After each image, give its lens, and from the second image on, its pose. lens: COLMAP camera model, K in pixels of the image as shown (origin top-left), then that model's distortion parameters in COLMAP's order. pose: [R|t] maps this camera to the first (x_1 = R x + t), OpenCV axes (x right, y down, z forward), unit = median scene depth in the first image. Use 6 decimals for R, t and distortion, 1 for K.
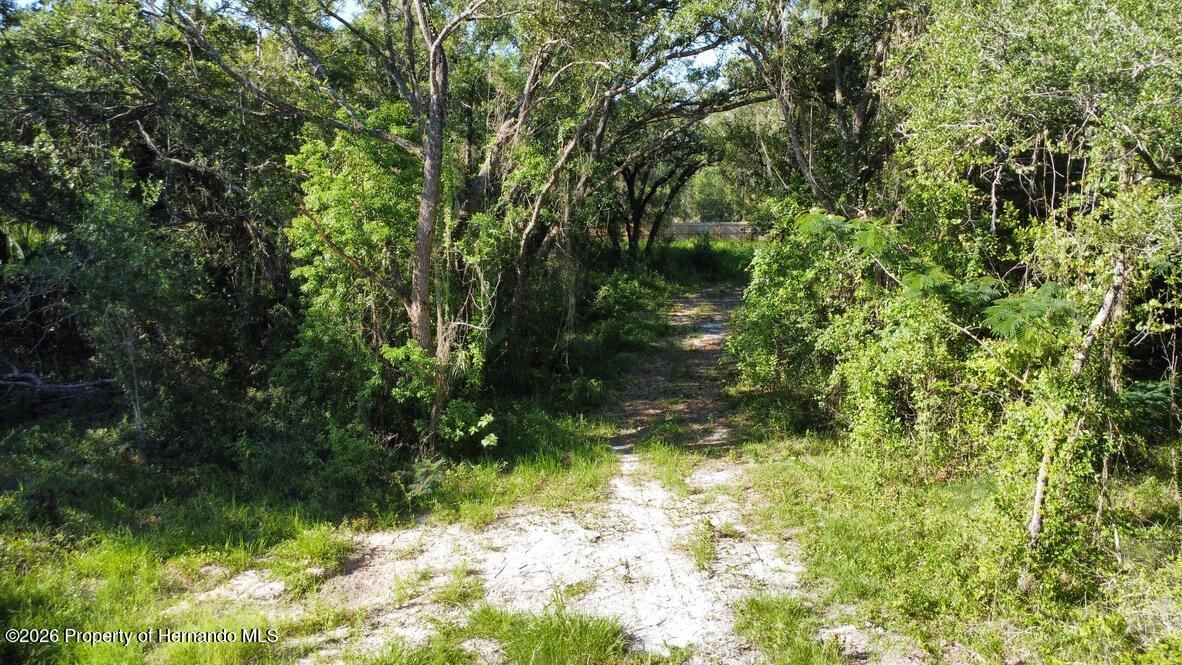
lens RADIAL K [[859.7, 0, 588.1], [0, 859.7, 332.6], [0, 0, 1]] dist [-0.043133, 0.014504]
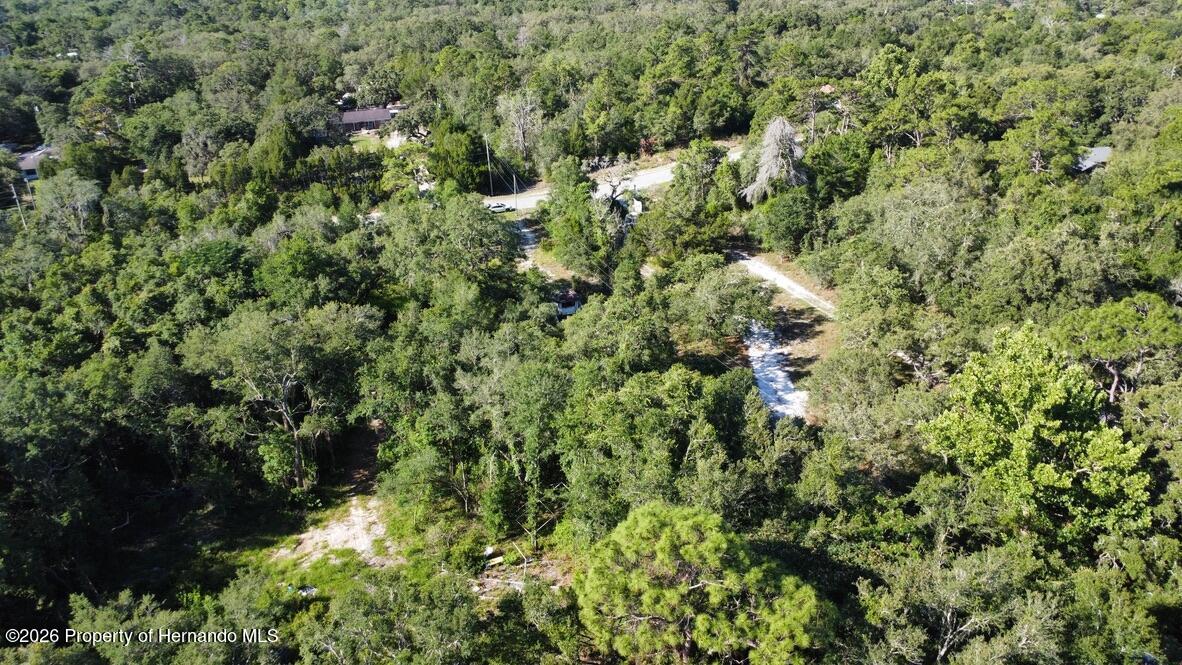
lens RADIAL K [[859.7, 0, 597.6], [0, 859.7, 331.9], [0, 0, 1]] dist [-0.043133, 0.014504]
pose [[0.951237, -0.140135, 0.274793, 0.159708], [0.069203, 0.965091, 0.252606, -1.753125], [-0.300599, -0.221272, 0.927728, -3.314798]]
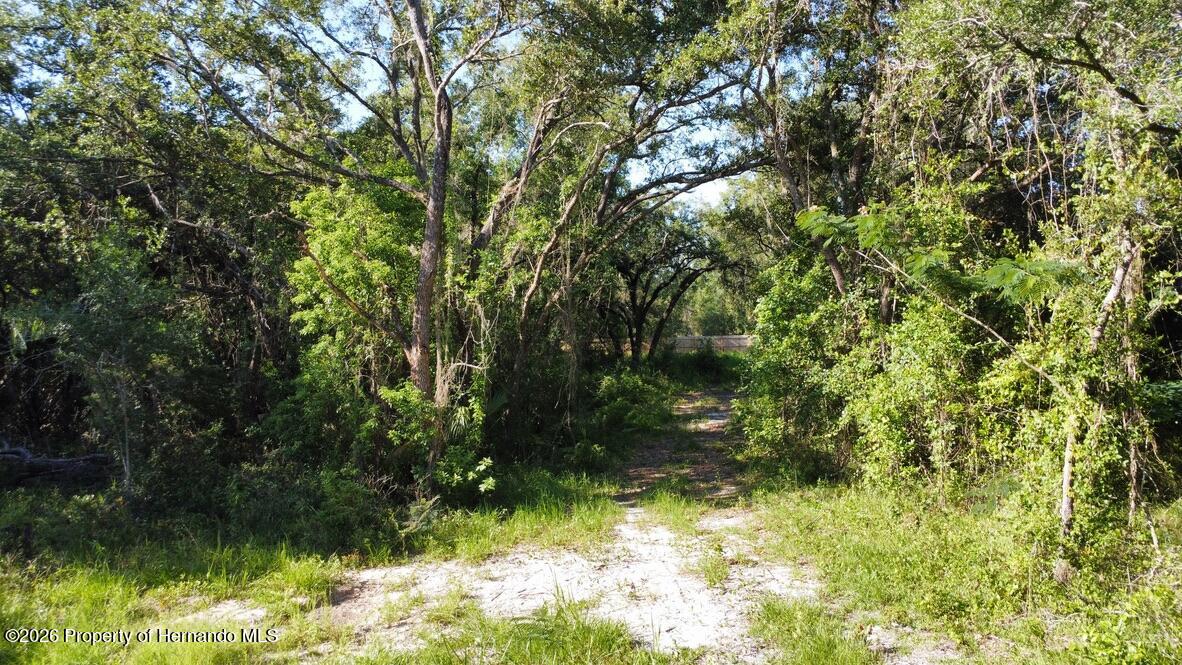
lens RADIAL K [[859.7, 0, 588.7], [0, 859.7, 334.1], [0, 0, 1]] dist [-0.043133, 0.014504]
pose [[0.999967, -0.007662, -0.002877, 0.001424], [0.007109, 0.987312, -0.158634, 0.113342], [0.004056, 0.158608, 0.987333, 0.024685]]
